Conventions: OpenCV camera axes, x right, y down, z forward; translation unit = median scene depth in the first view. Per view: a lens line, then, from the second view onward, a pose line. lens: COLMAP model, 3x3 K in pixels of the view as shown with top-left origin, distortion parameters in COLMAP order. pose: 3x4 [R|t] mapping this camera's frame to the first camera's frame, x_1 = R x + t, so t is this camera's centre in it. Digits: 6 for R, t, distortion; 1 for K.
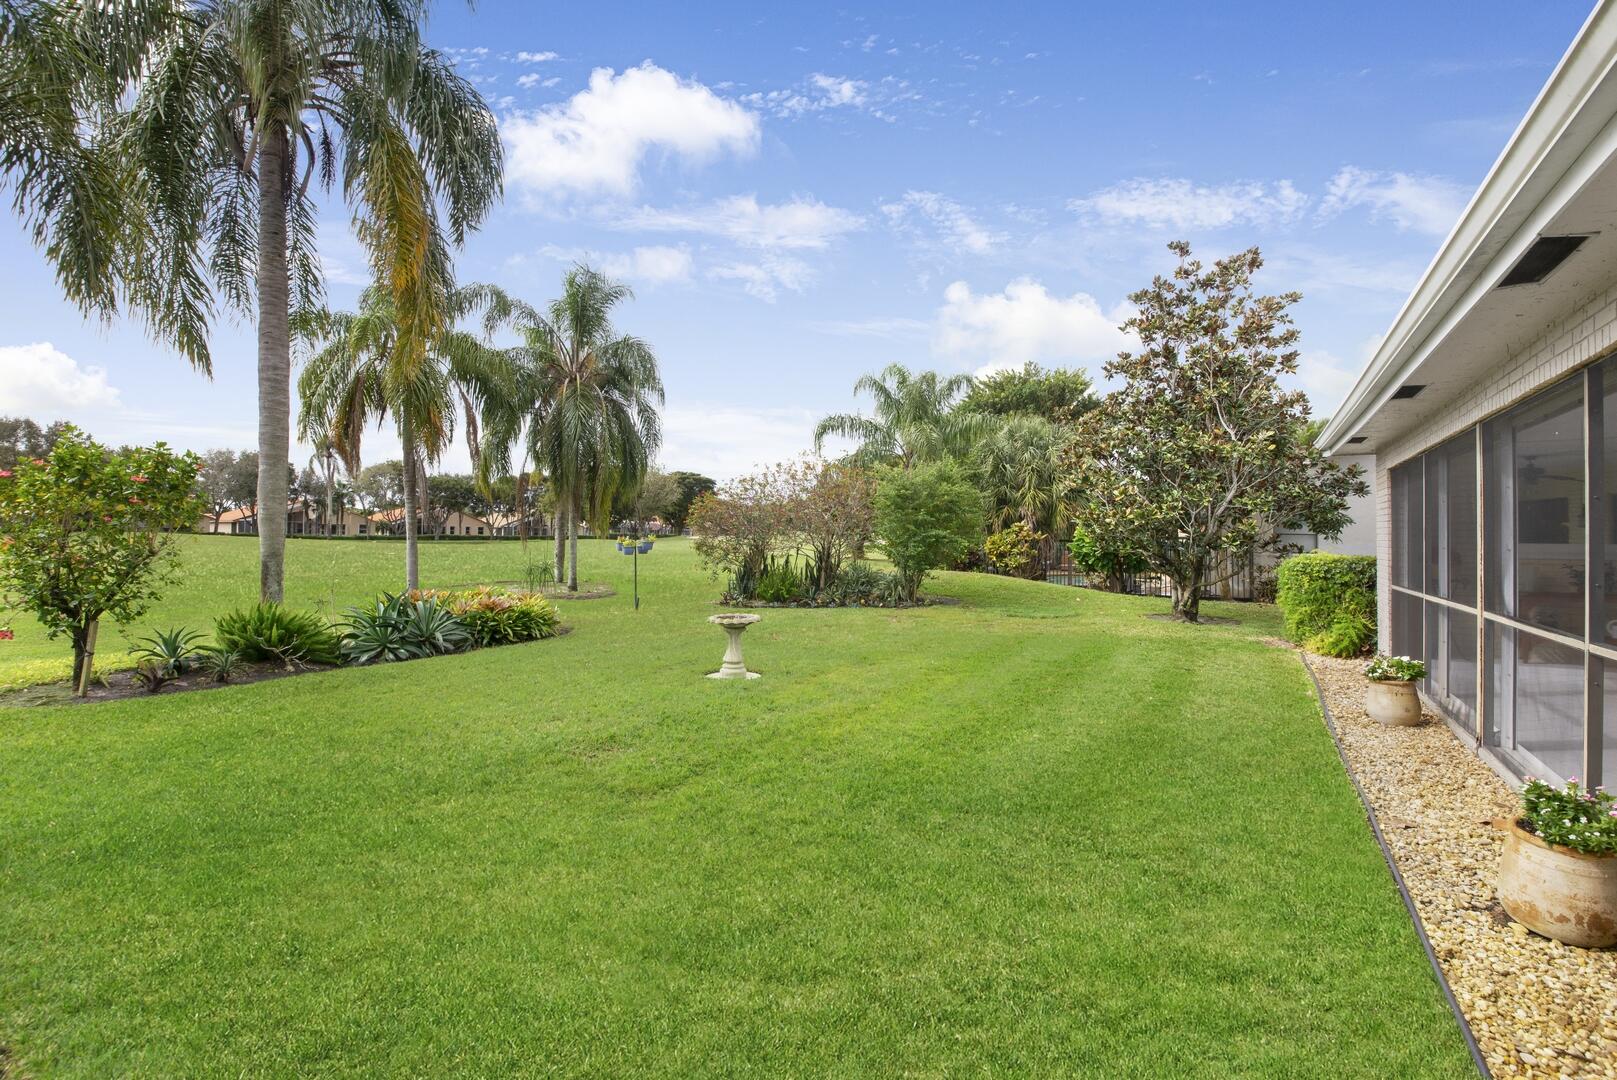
lens RADIAL K [[705.2, 0, 802.6], [0, 705.2, 536.7], [0, 0, 1]] dist [0.001672, -0.000213]
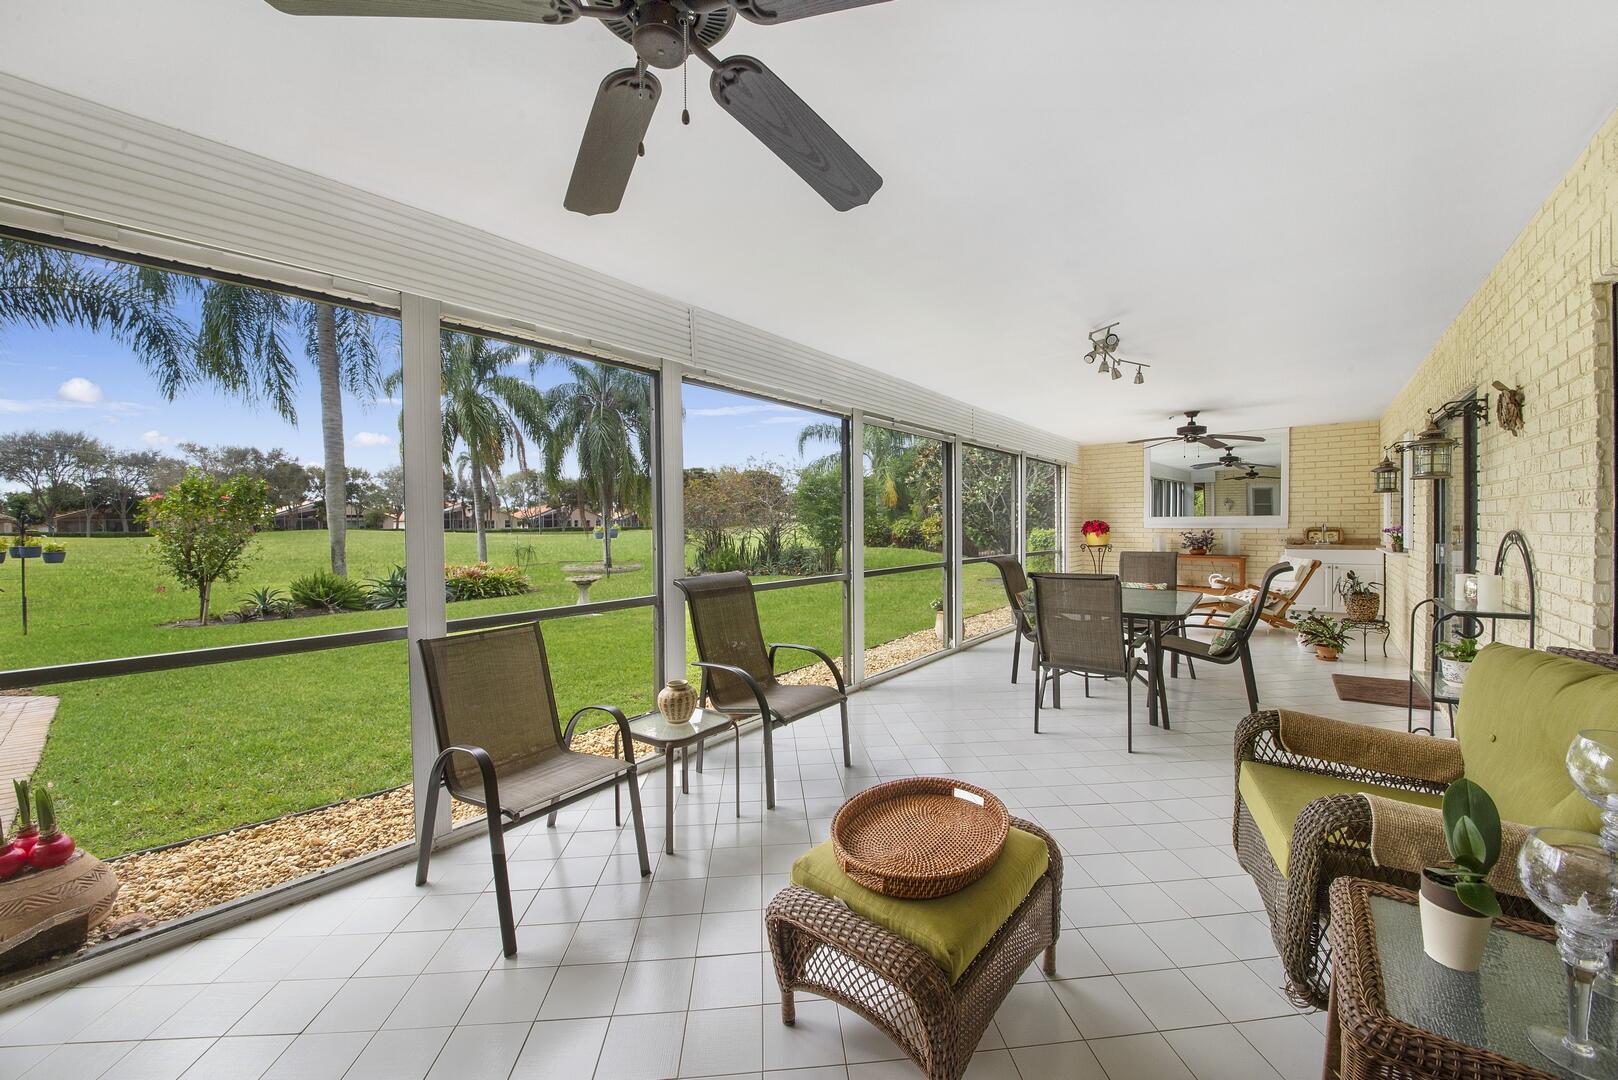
lens RADIAL K [[619.4, 0, 813.4], [0, 619.4, 543.9], [0, 0, 1]] dist [0.001377, -0.000006]
pose [[0.992436, -0.016208, -0.121688, 0.245635], [0.020211, 0.999292, 0.031731, 0.004420], [0.121088, -0.033951, 0.992061, -0.120014]]
